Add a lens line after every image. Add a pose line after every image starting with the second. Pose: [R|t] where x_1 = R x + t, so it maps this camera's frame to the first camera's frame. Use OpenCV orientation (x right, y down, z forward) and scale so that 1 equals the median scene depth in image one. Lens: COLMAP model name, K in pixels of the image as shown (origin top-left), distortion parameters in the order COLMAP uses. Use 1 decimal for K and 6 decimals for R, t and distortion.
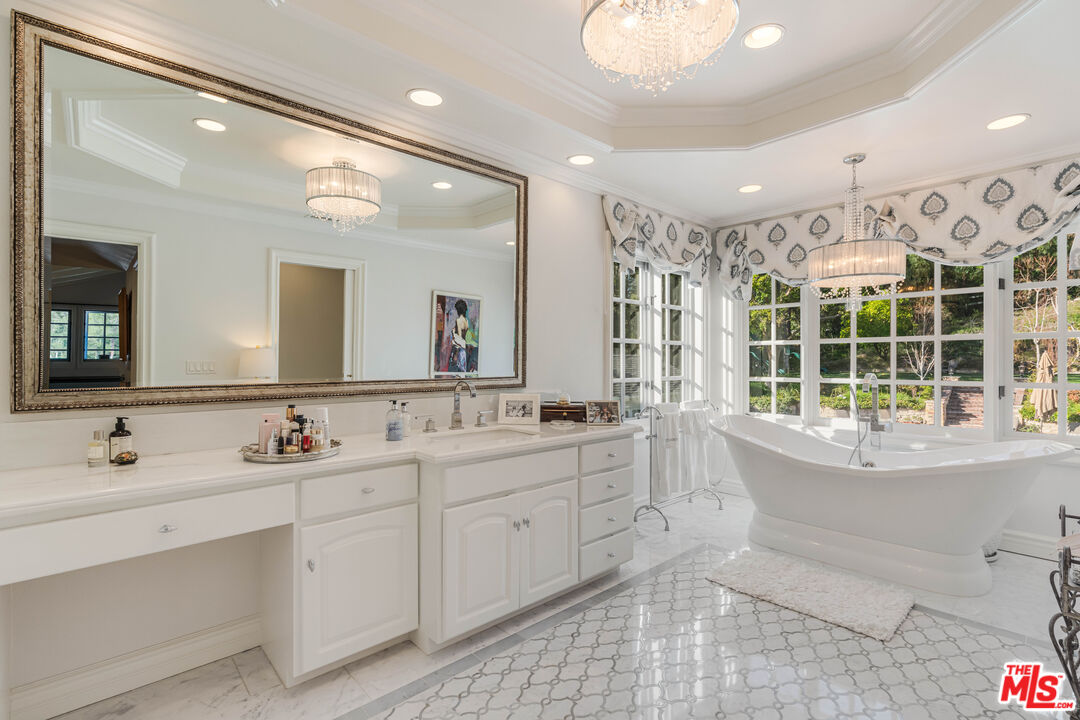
lens RADIAL K [[503.6, 0, 546.8], [0, 503.6, 363.8], [0, 0, 1]] dist [-0.062013, 0.027291]
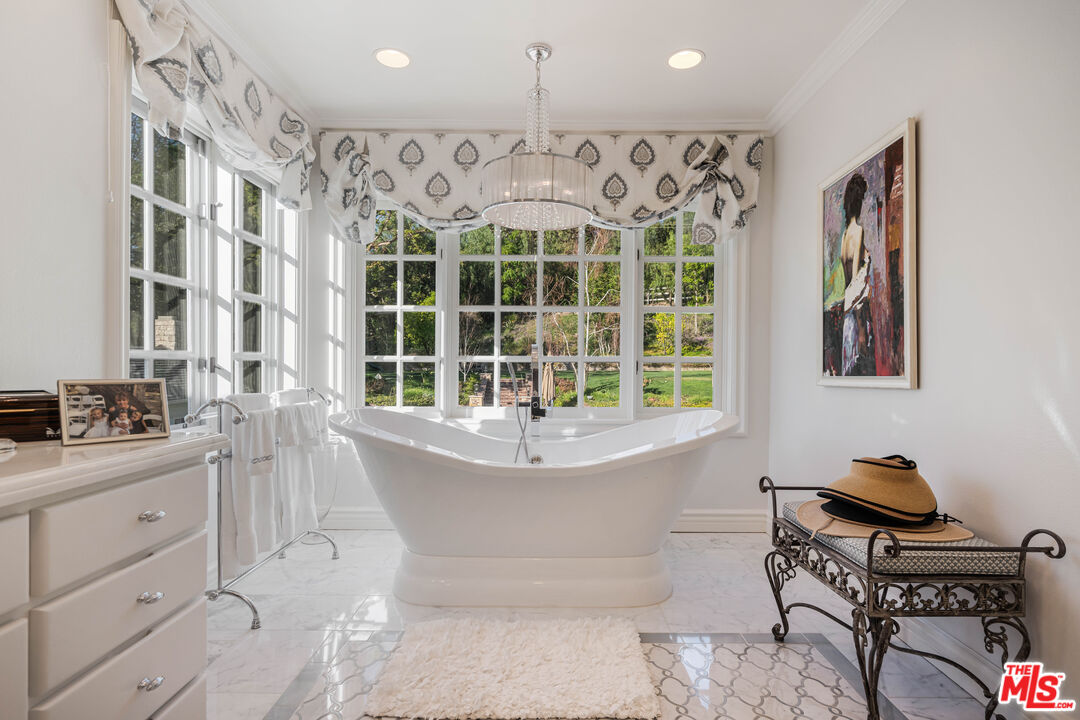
lens RADIAL K [[543.1, 0, 542.6], [0, 543.1, 365.8], [0, 0, 1]] dist [0.002518, 0.000625]
pose [[0.683623, -0.001875, 0.729833, 0.020637], [0.001482, 0.999998, 0.001181, 0.044012], [-0.729833, 0.000274, 0.683625, 0.329556]]
